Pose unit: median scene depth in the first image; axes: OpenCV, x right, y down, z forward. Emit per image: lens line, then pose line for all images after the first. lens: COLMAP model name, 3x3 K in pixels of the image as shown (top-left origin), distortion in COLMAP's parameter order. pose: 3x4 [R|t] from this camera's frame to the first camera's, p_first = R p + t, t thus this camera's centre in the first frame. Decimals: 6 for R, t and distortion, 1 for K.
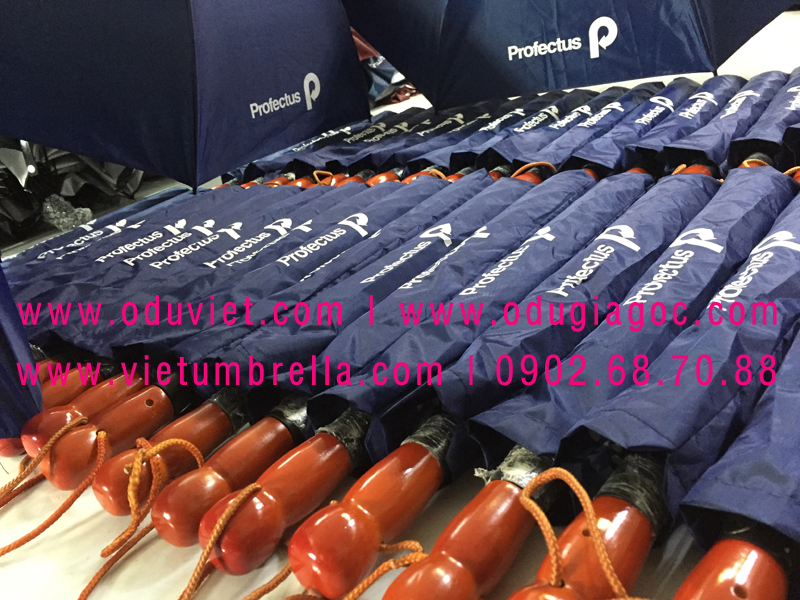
lens RADIAL K [[693.3, 0, 399.4], [0, 693.3, 299.5], [0, 0, 1]] dist [0.071624, -0.101434]
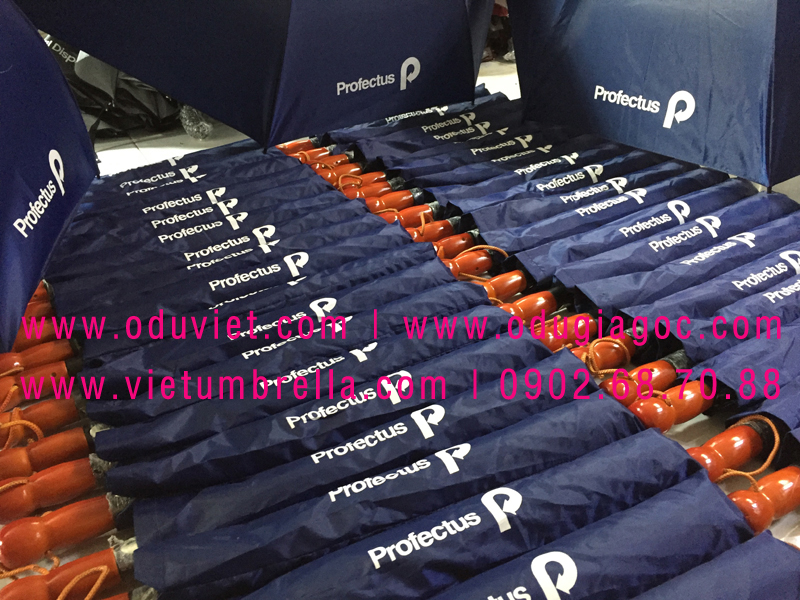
lens RADIAL K [[693.3, 0, 399.4], [0, 693.3, 299.5], [0, 0, 1]] dist [0.071624, -0.101434]
pose [[0.898856, 0.356939, -0.254269, 0.280232], [-0.294548, 0.921657, 0.252566, -0.263122], [0.324500, -0.152126, 0.933573, -0.072714]]
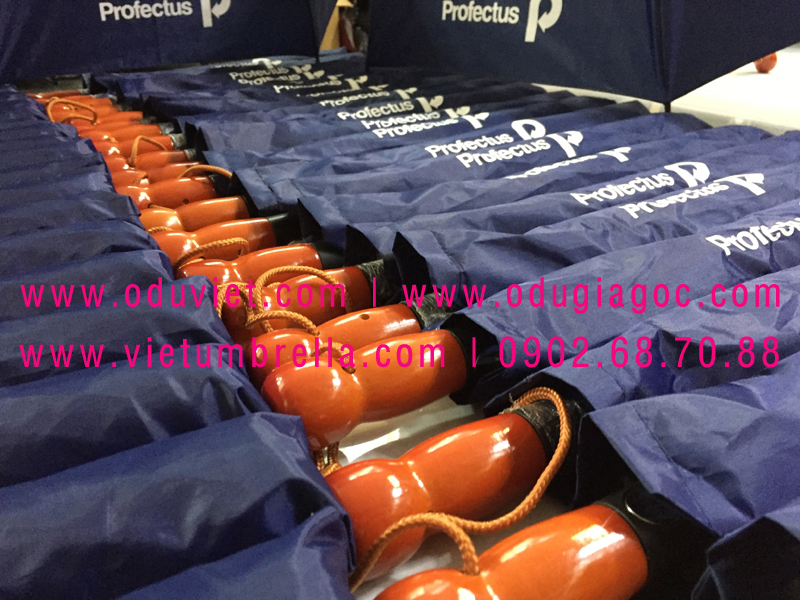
lens RADIAL K [[693.3, 0, 399.4], [0, 693.3, 299.5], [0, 0, 1]] dist [0.071624, -0.101434]
pose [[0.901761, 0.326615, -0.283109, 0.445273], [-0.296646, 0.944034, 0.144227, -0.167924], [0.314371, -0.046076, 0.948181, 0.295887]]
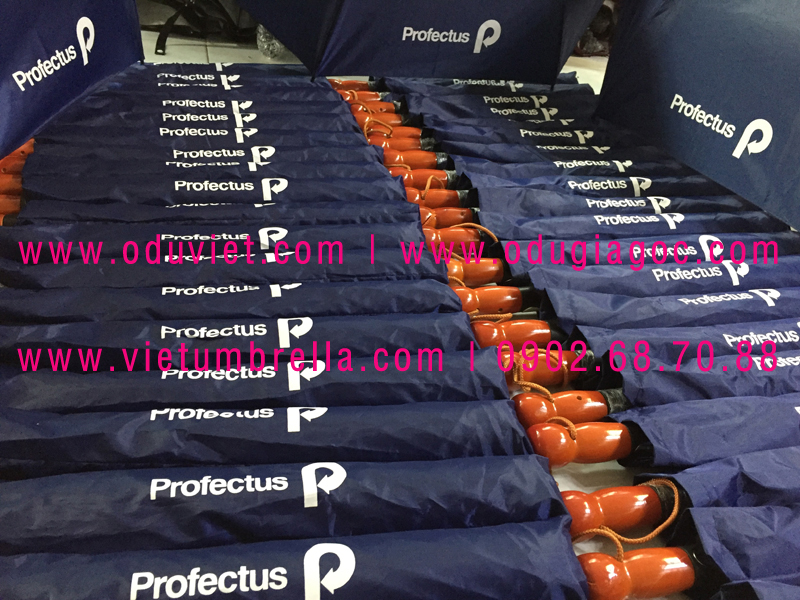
lens RADIAL K [[693.3, 0, 399.4], [0, 693.3, 299.5], [0, 0, 1]] dist [0.071624, -0.101434]
pose [[0.722168, 0.594299, -0.353952, 0.393515], [-0.497907, 0.801821, 0.330411, -0.285993], [0.480169, -0.062376, 0.874955, 0.034626]]
